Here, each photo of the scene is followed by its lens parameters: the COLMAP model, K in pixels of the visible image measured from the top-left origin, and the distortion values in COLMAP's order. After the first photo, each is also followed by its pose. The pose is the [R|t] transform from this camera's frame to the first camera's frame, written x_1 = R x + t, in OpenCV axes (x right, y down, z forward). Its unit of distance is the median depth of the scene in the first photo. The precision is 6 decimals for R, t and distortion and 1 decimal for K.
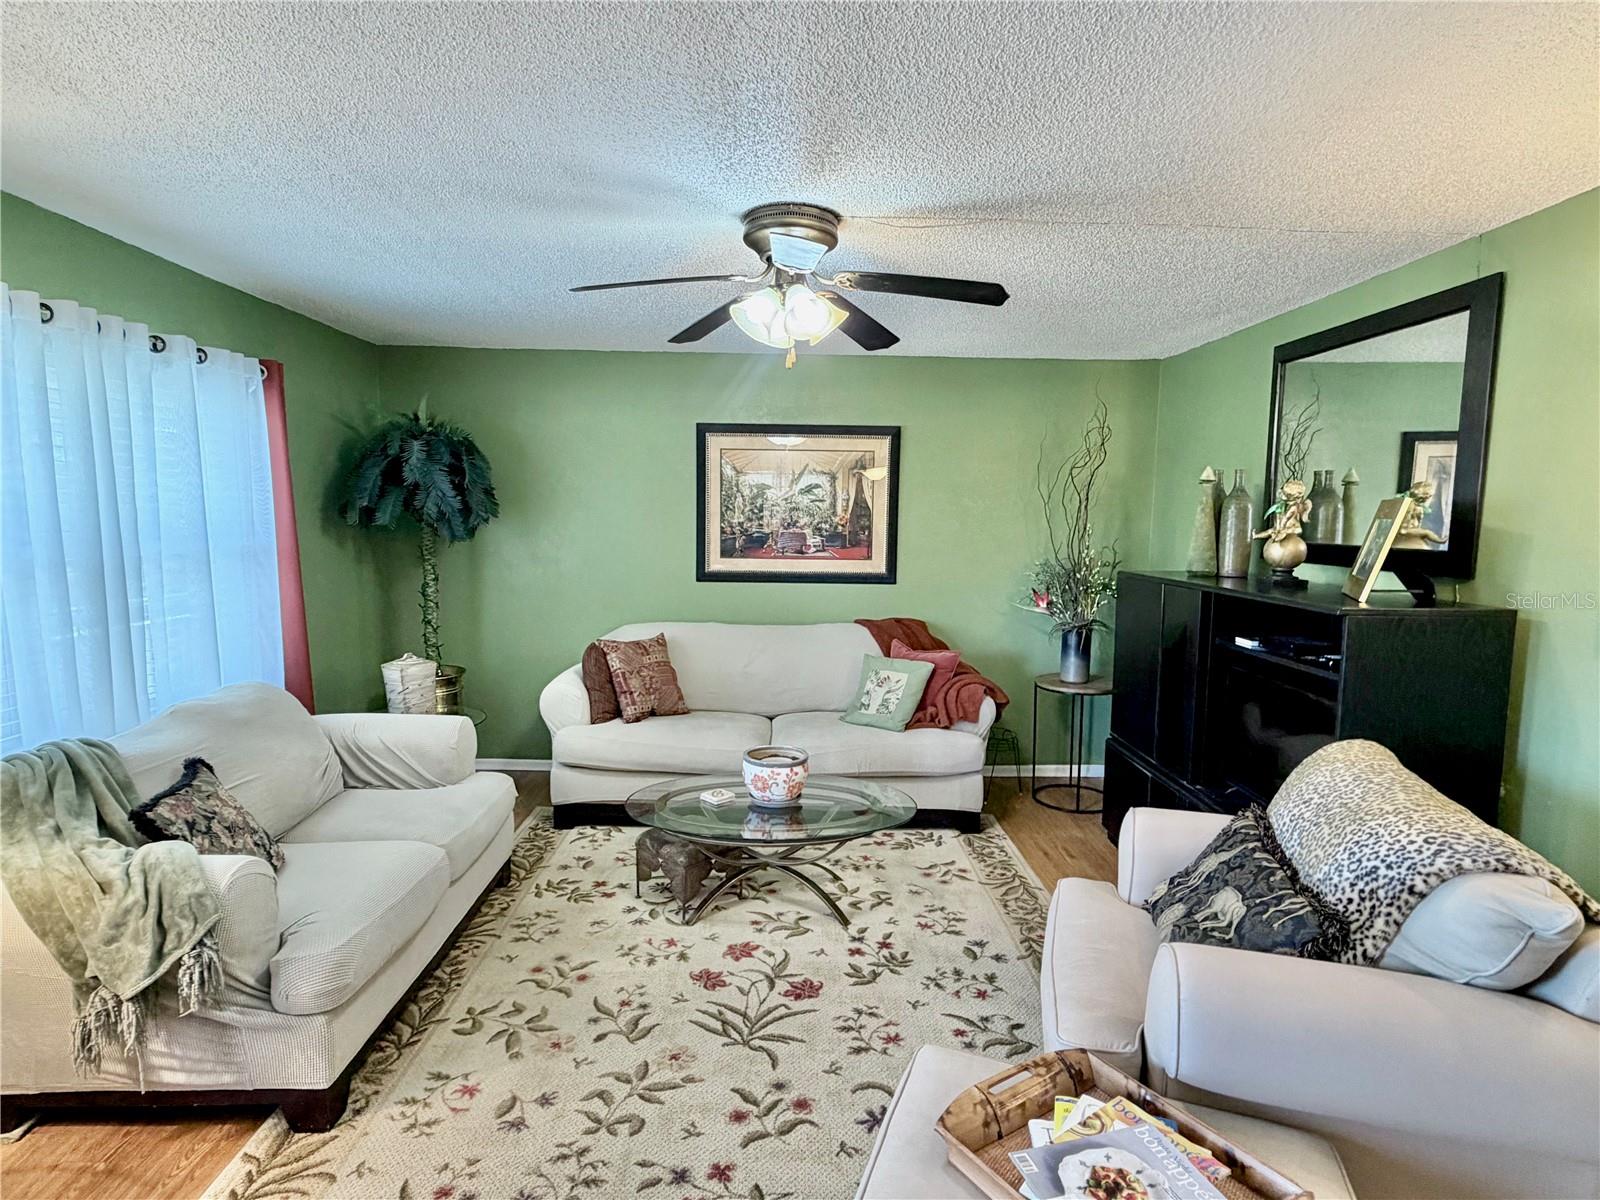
lens RADIAL K [[864.9, 0, 792.7], [0, 864.9, 605.8], [0, 0, 1]] dist [0.003204, -0.000385]
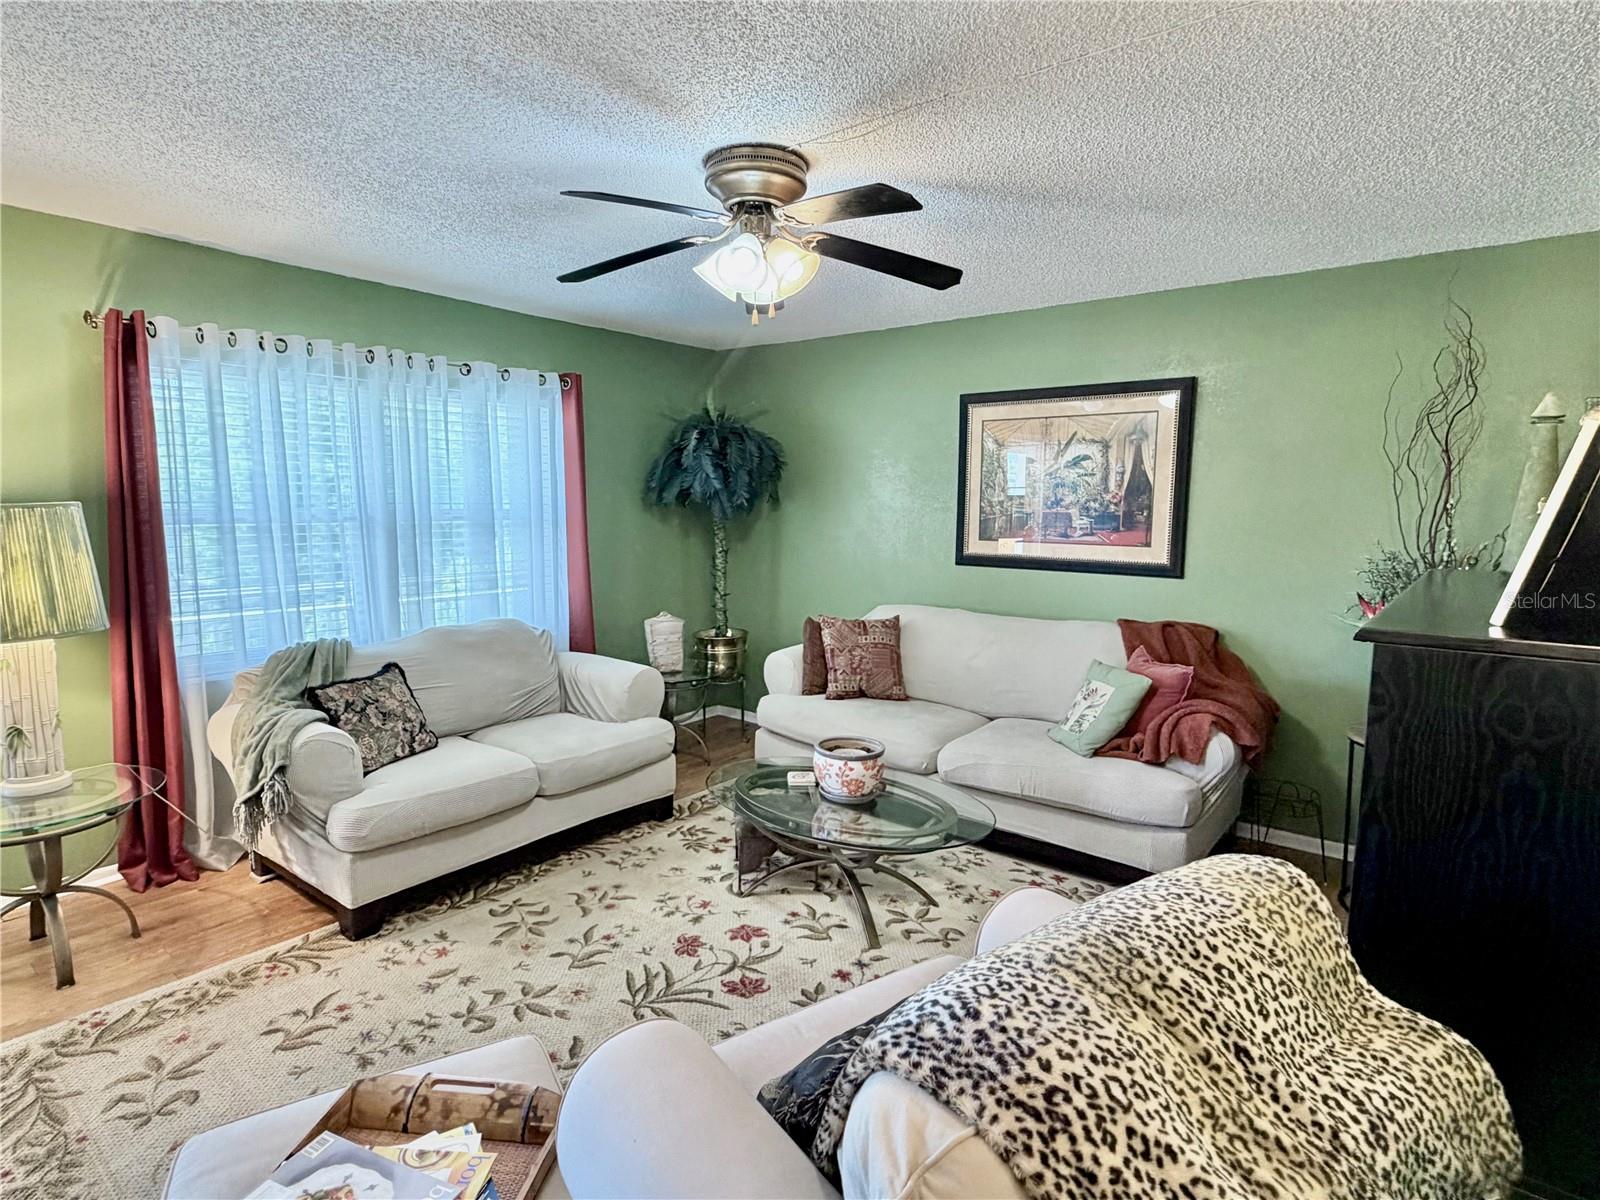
lens RADIAL K [[854.7, 0, 771.8], [0, 854.7, 603.4], [0, 0, 1]] dist [0.001247, 0.001041]
pose [[0.764300, 0.071419, -0.640894, 0.495147], [-0.066701, 0.997273, 0.031588, -0.003513], [0.641402, 0.018606, 0.766979, 0.243836]]
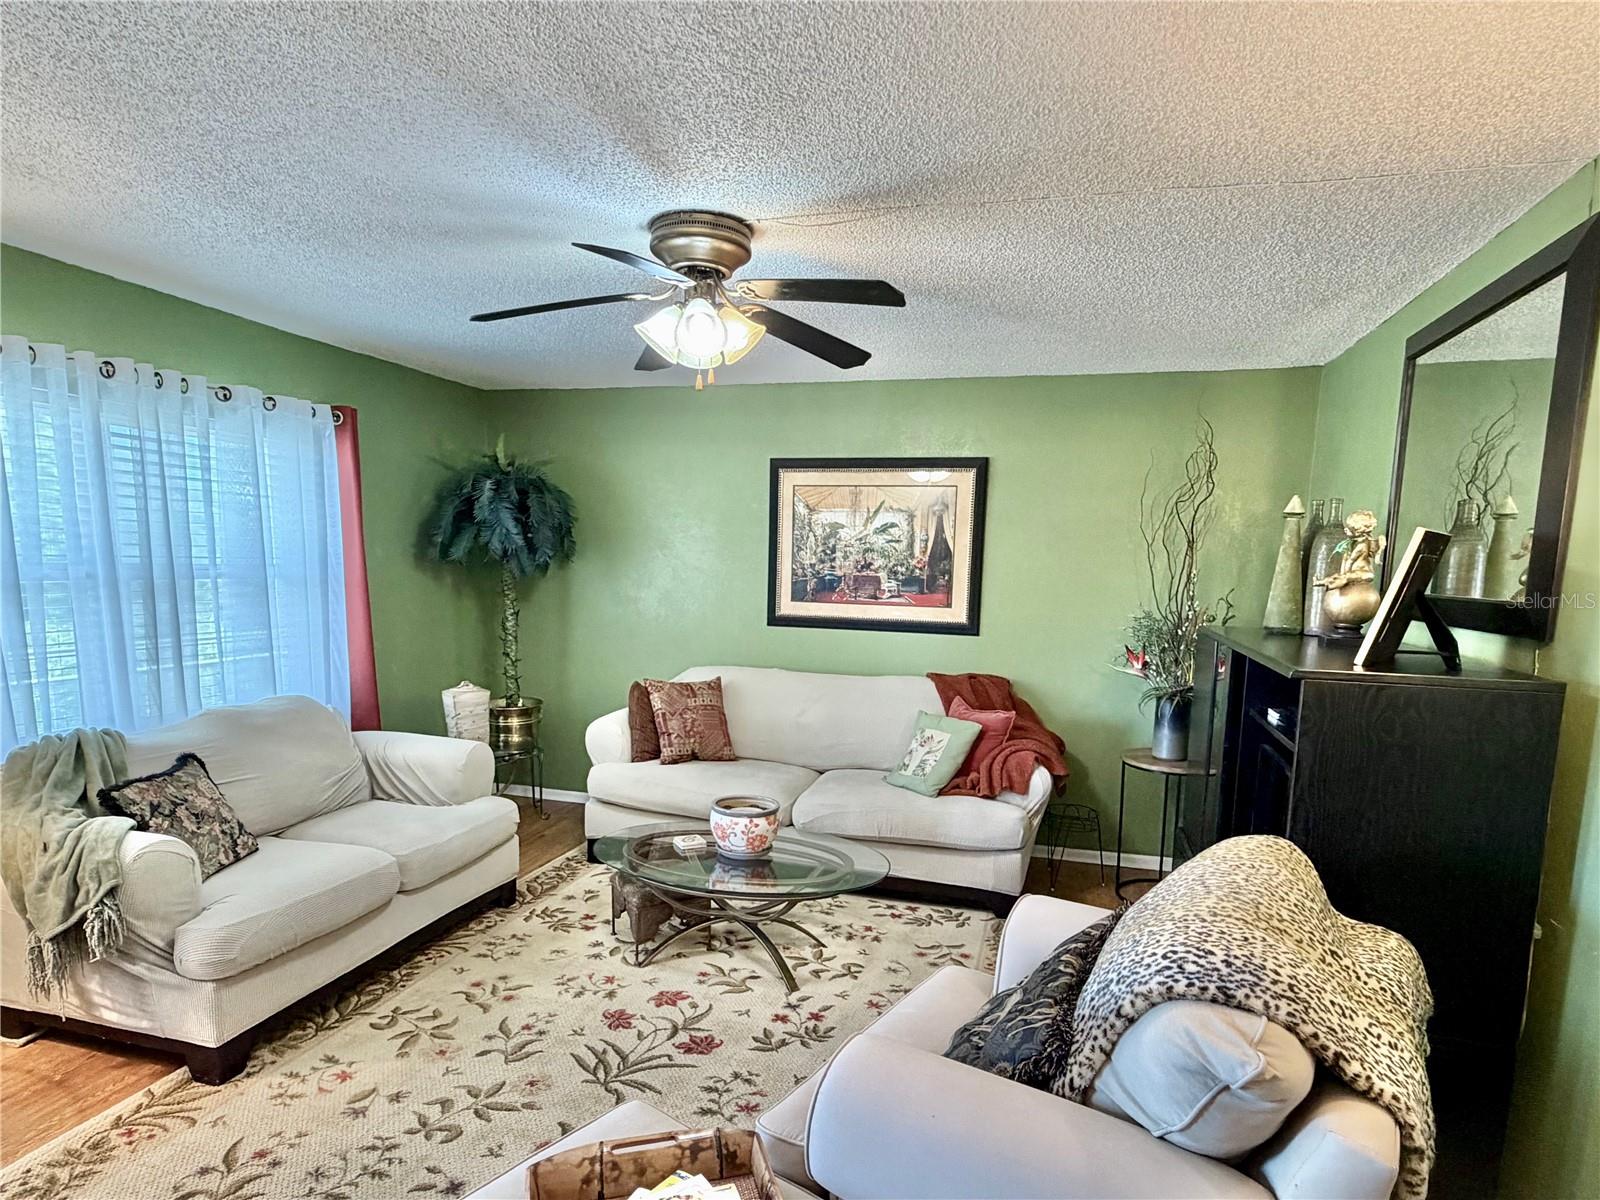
lens RADIAL K [[917.0, 0, 782.4], [0, 917.0, 687.1], [0, 0, 1]] dist [0.004000, -0.000922]
pose [[0.952791, 0.053174, -0.298935, 0.314803], [-0.045564, 0.998437, 0.032373, 0.009425], [0.300189, -0.017224, 0.953724, 0.054908]]
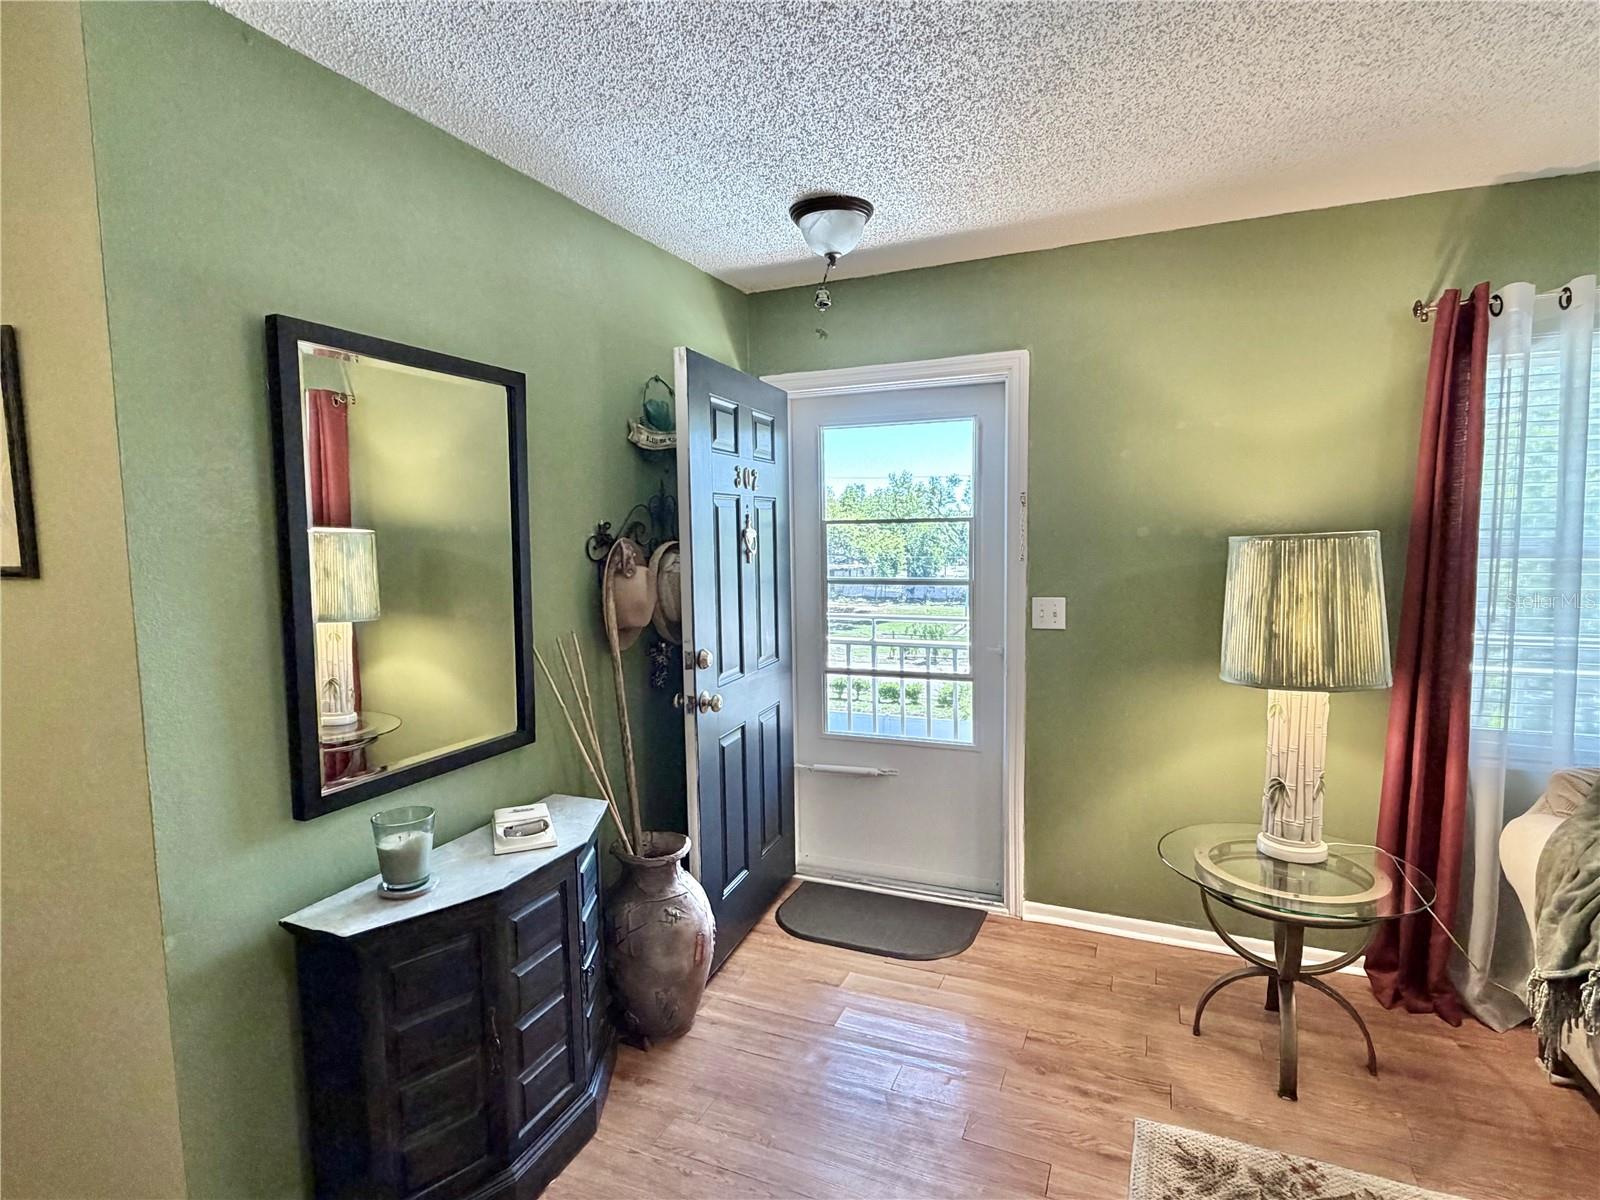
lens RADIAL K [[853.3, 0, 800.2], [0, 853.3, 610.9], [0, 0, 1]] dist [0.000289, -0.001786]
pose [[-0.396141, 0.081448, -0.914570, 0.255120], [-0.086735, 0.988285, 0.125582, -0.013002], [0.914084, 0.129073, -0.384435, 0.296080]]
